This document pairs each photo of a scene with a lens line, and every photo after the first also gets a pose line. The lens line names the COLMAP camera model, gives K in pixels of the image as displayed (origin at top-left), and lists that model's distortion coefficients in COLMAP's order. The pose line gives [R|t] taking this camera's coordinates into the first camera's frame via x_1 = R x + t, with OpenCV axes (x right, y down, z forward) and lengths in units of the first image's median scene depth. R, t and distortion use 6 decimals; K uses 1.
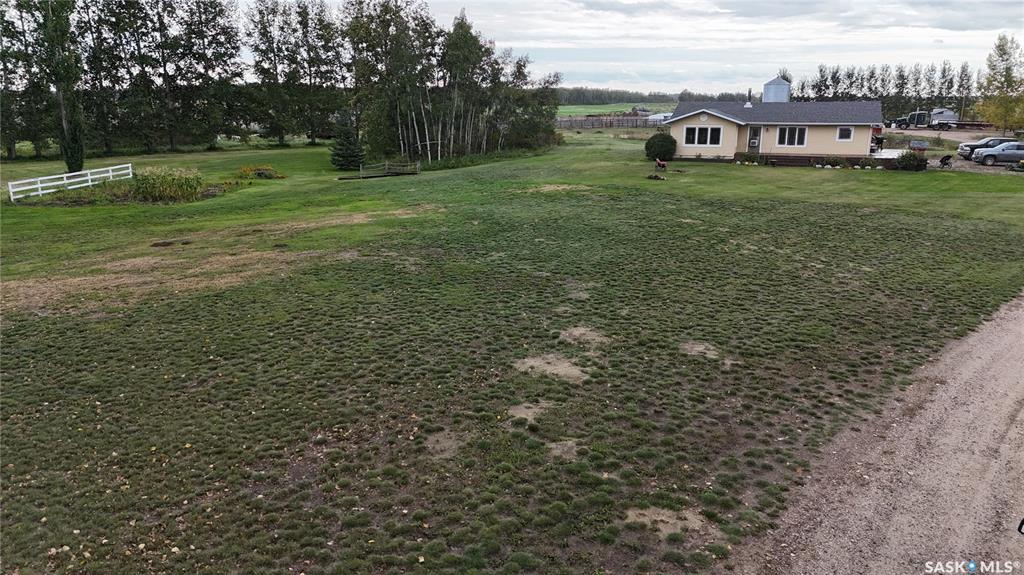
lens RADIAL K [[742.4, 0, 513.6], [0, 742.4, 290.1], [0, 0, 1]] dist [-0.000106, -0.000839]
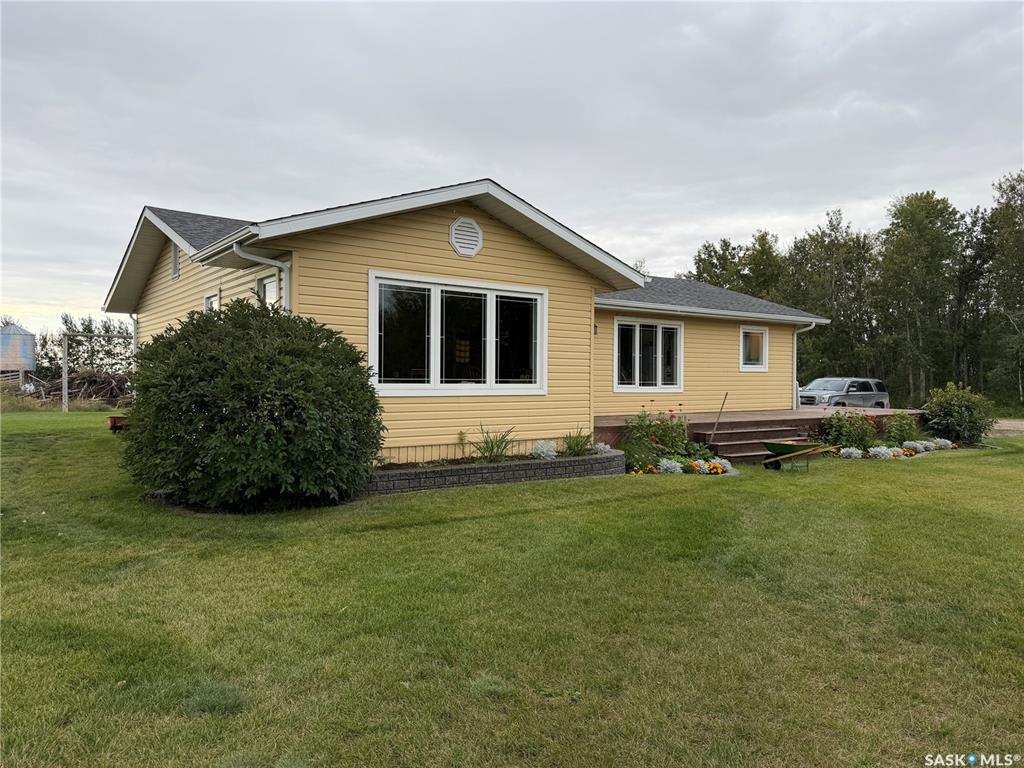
lens RADIAL K [[723.5, 0, 512.3], [0, 723.5, 381.1], [0, 0, 1]] dist [0.010983, -0.001730]
pose [[0.534623, 0.005101, 0.845075, 0.109867], [0.198831, 0.971151, -0.131649, -0.170208], [-0.821367, 0.238410, 0.518186, 0.895618]]
